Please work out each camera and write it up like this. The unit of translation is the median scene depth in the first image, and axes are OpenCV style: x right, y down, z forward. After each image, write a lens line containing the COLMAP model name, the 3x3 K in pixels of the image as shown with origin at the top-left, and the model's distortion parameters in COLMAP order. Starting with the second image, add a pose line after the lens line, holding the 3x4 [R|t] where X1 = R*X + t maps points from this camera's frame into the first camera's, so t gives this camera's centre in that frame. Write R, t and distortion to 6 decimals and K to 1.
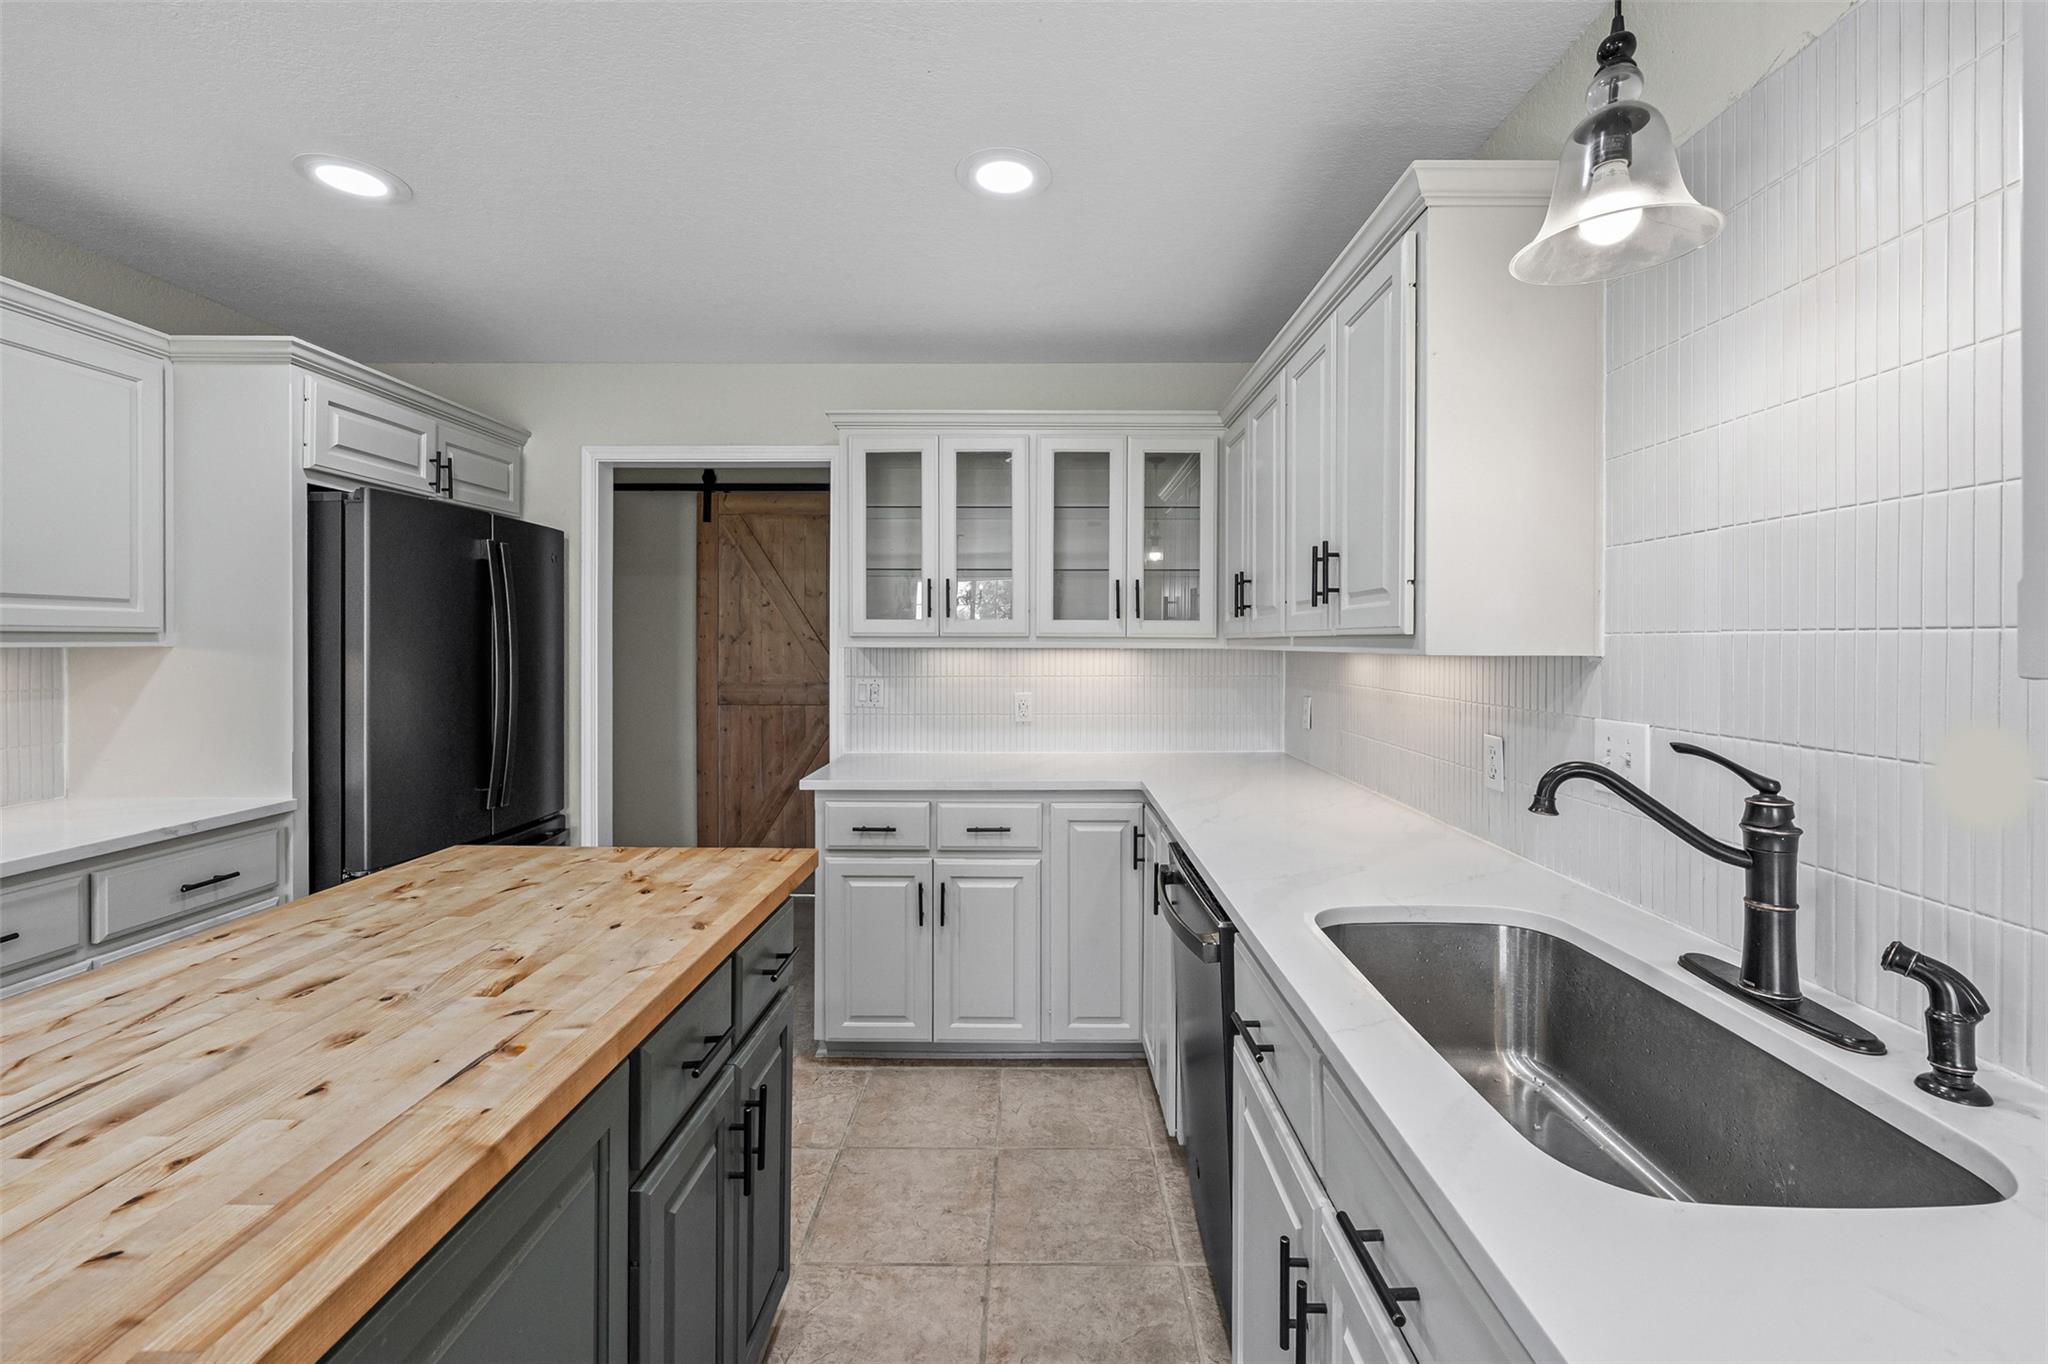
lens RADIAL K [[838.5, 0, 1025.8], [0, 838.5, 646.0], [0, 0, 1]] dist [-0.001452, -0.000590]
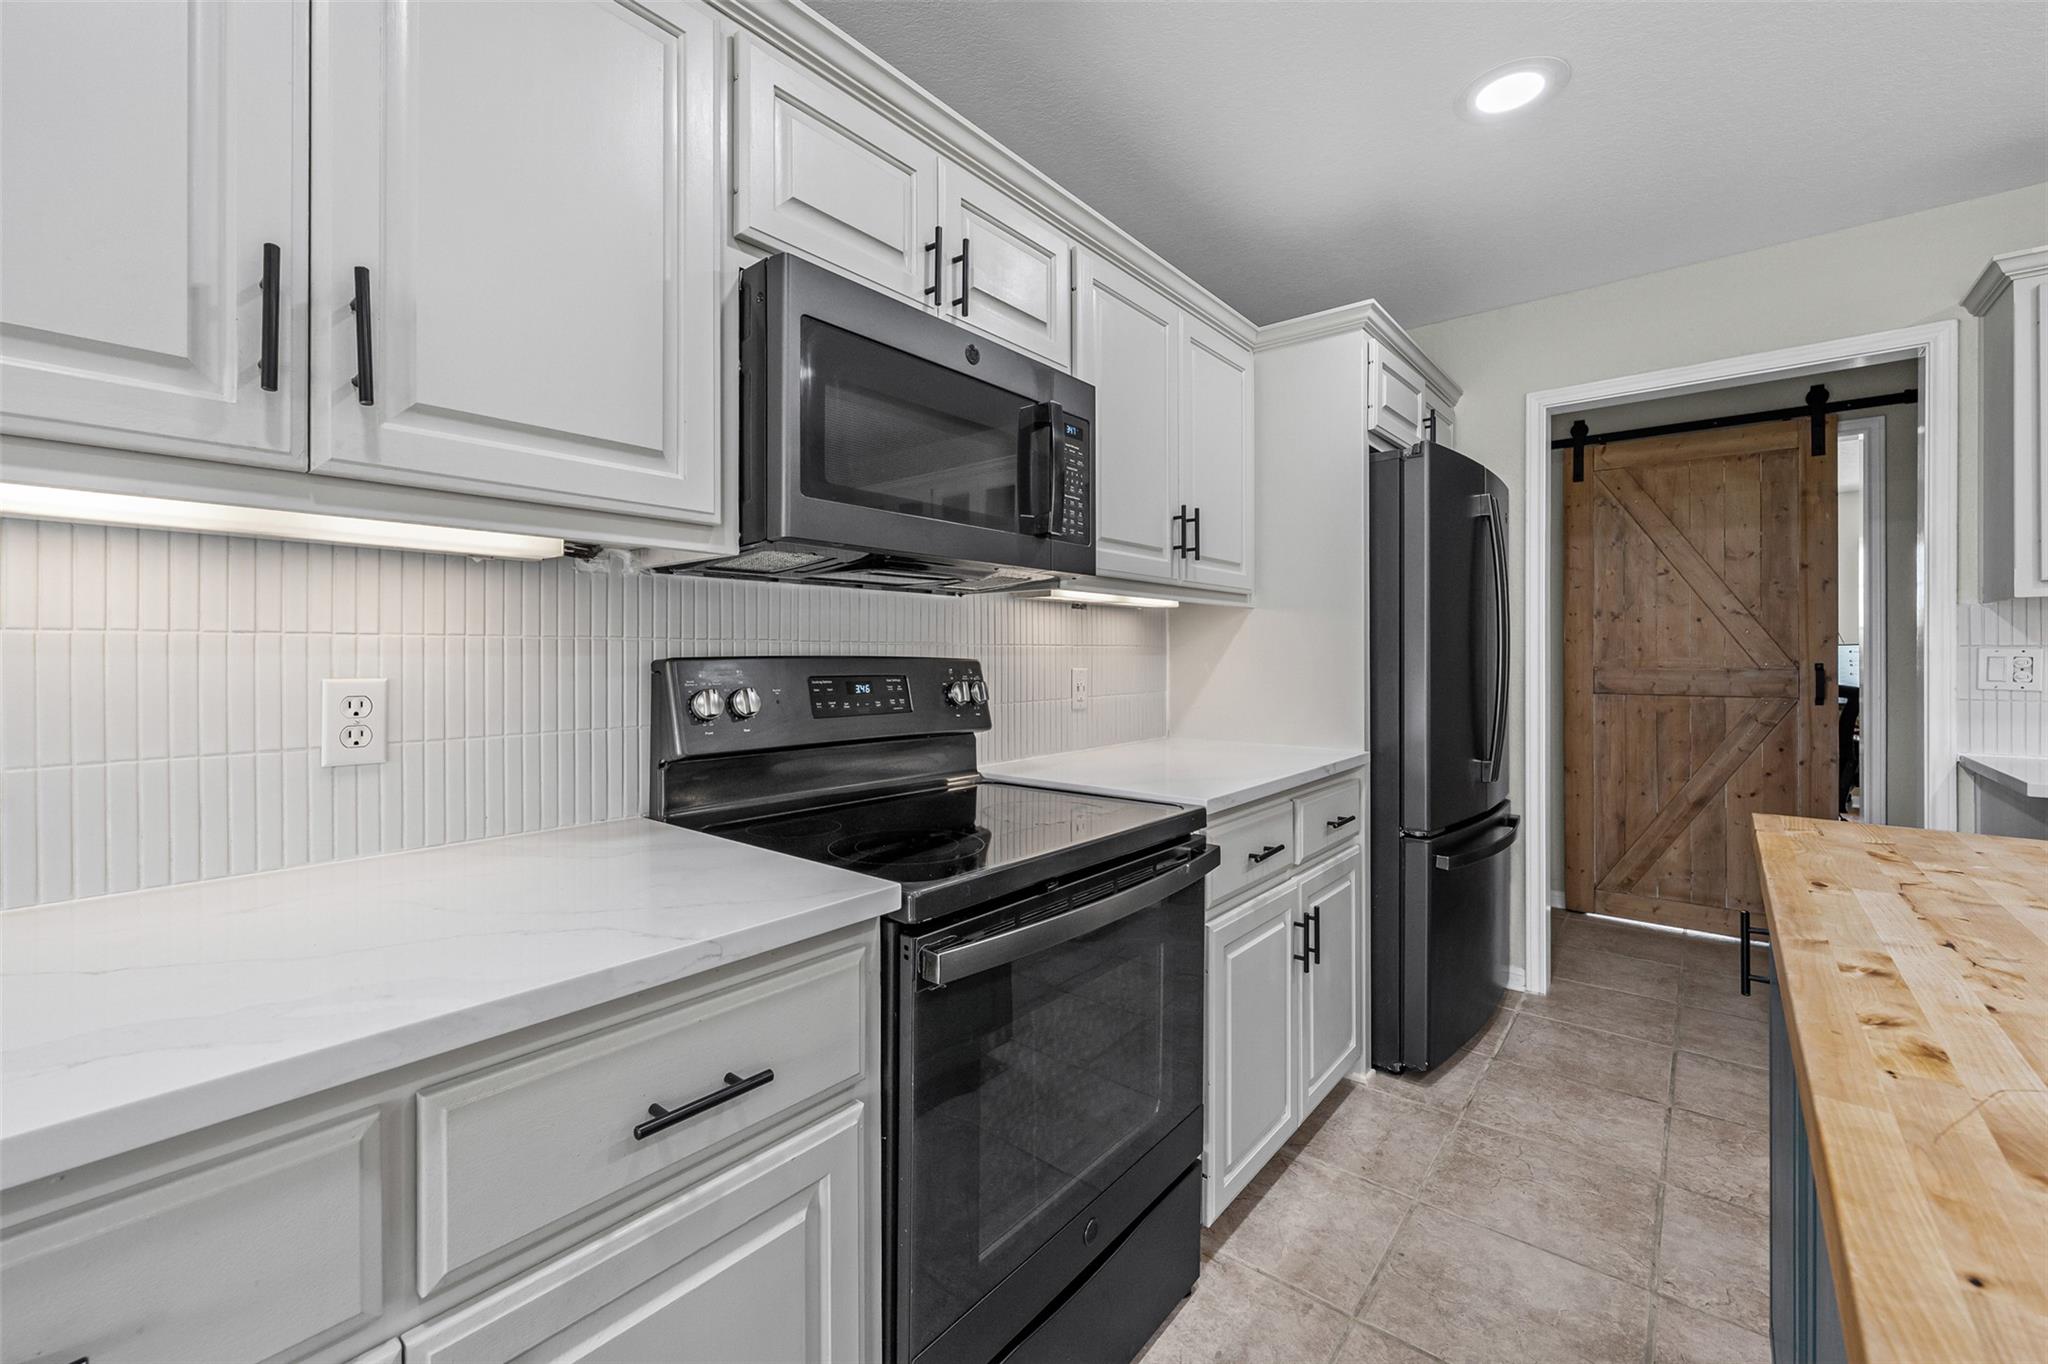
lens RADIAL K [[840.2, 0, 1024.8], [0, 840.2, 651.6], [0, 0, 1]] dist [-0.000848, -0.000422]
pose [[0.781047, -0.003847, -0.624461, -0.585545], [-0.001043, 0.999972, -0.007465, 0.070733], [0.624472, 0.006482, 0.781021, -0.066285]]
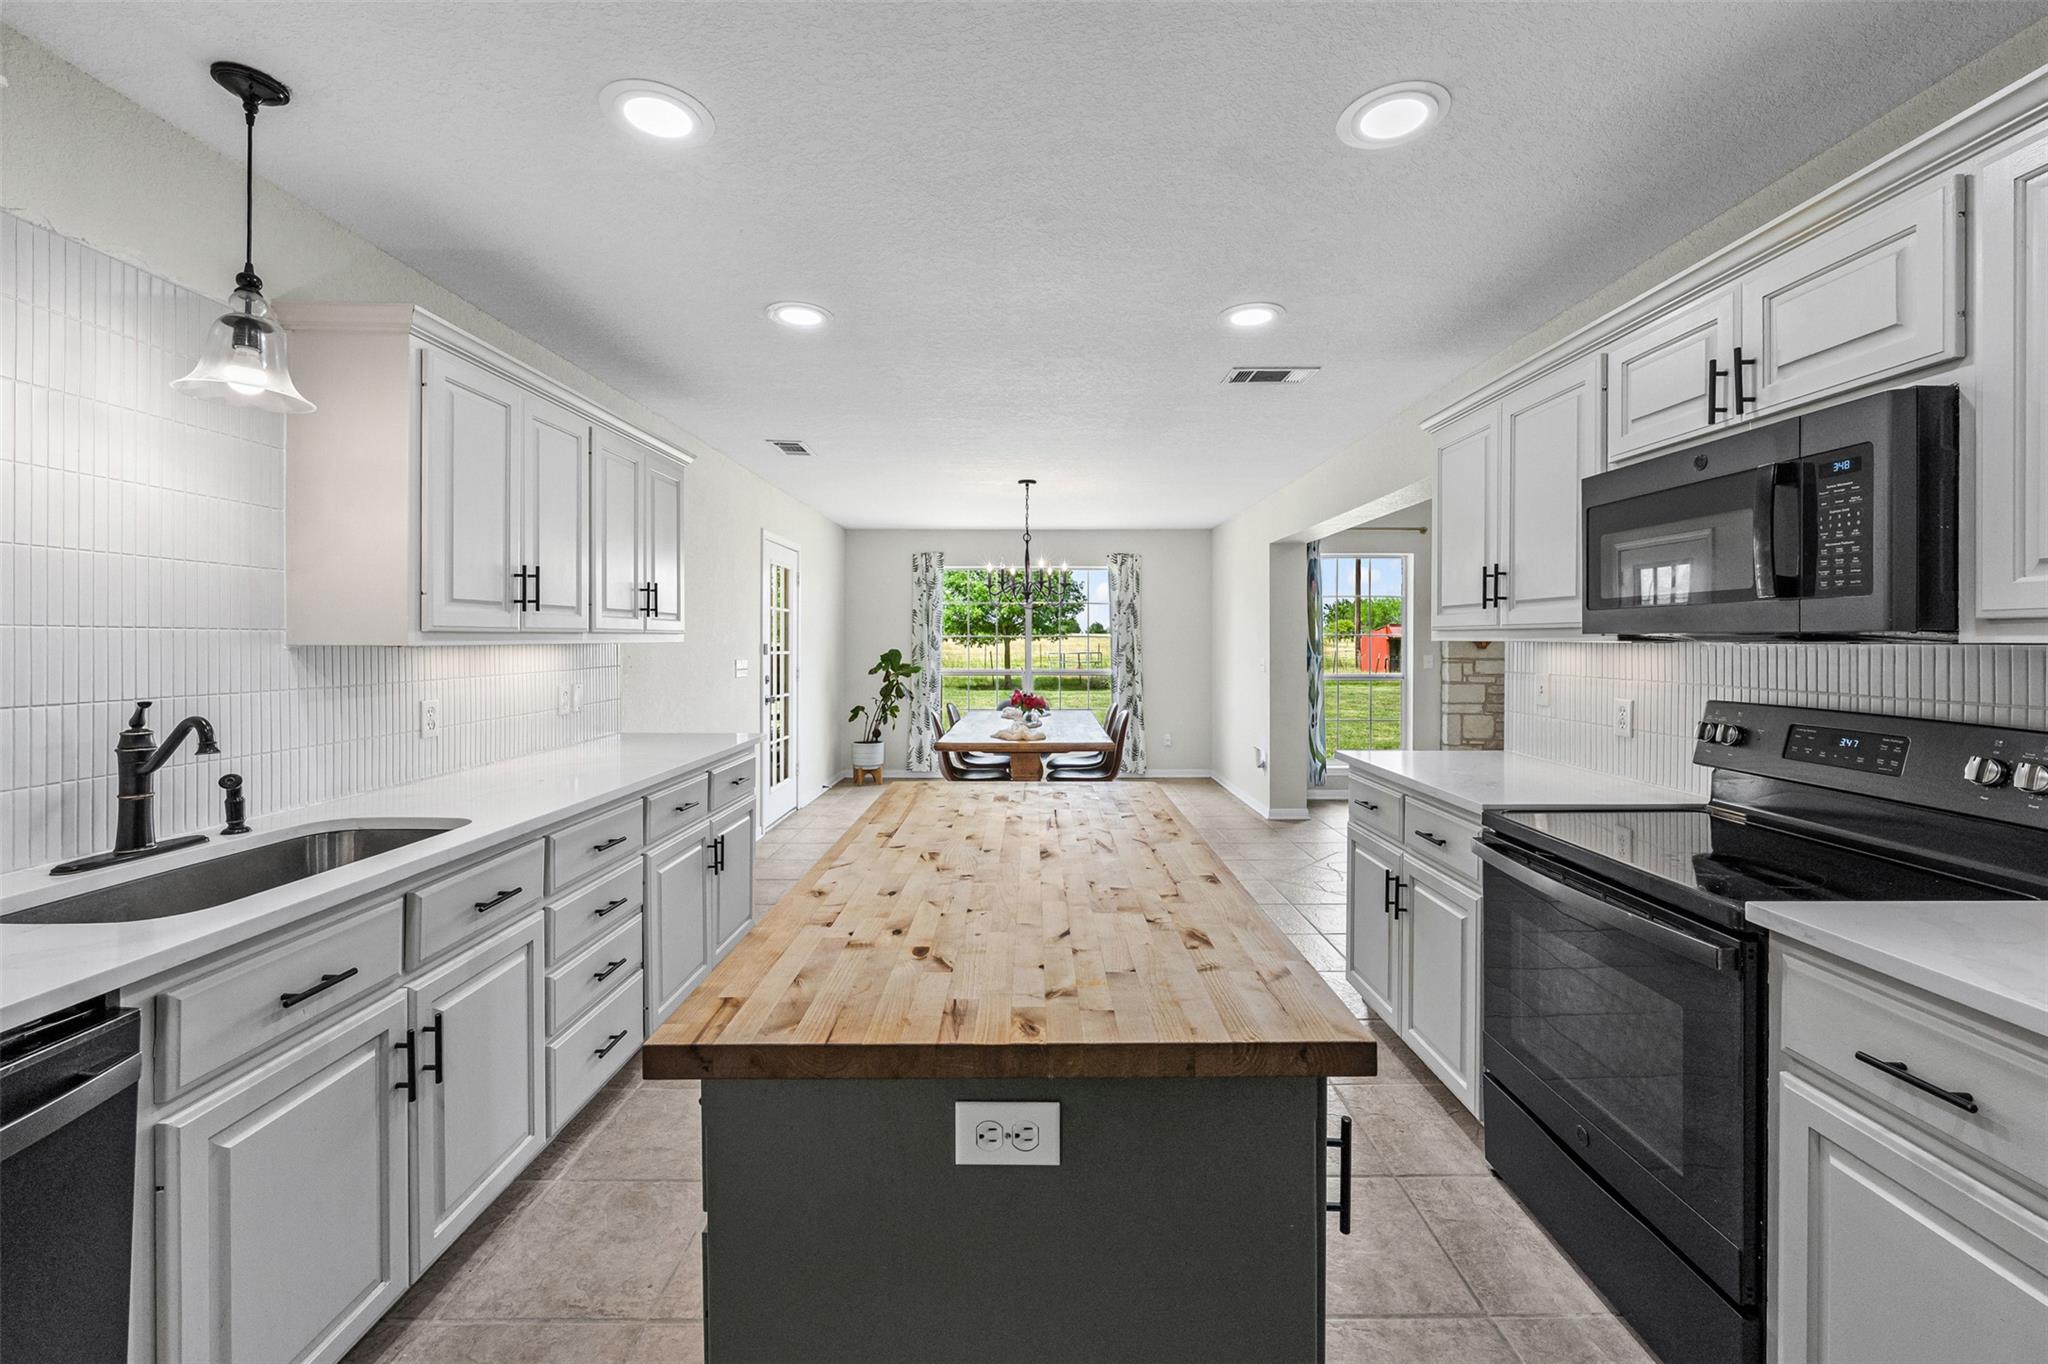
lens RADIAL K [[815.1, 0, 1028.0], [0, 815.1, 640.6], [0, 0, 1]] dist [-0.001238, -0.000749]
pose [[-0.999911, -0.001530, -0.013221, -0.378903], [-0.001601, 0.999984, 0.005367, -0.001677], [0.013212, 0.005388, -0.999898, 1.198203]]
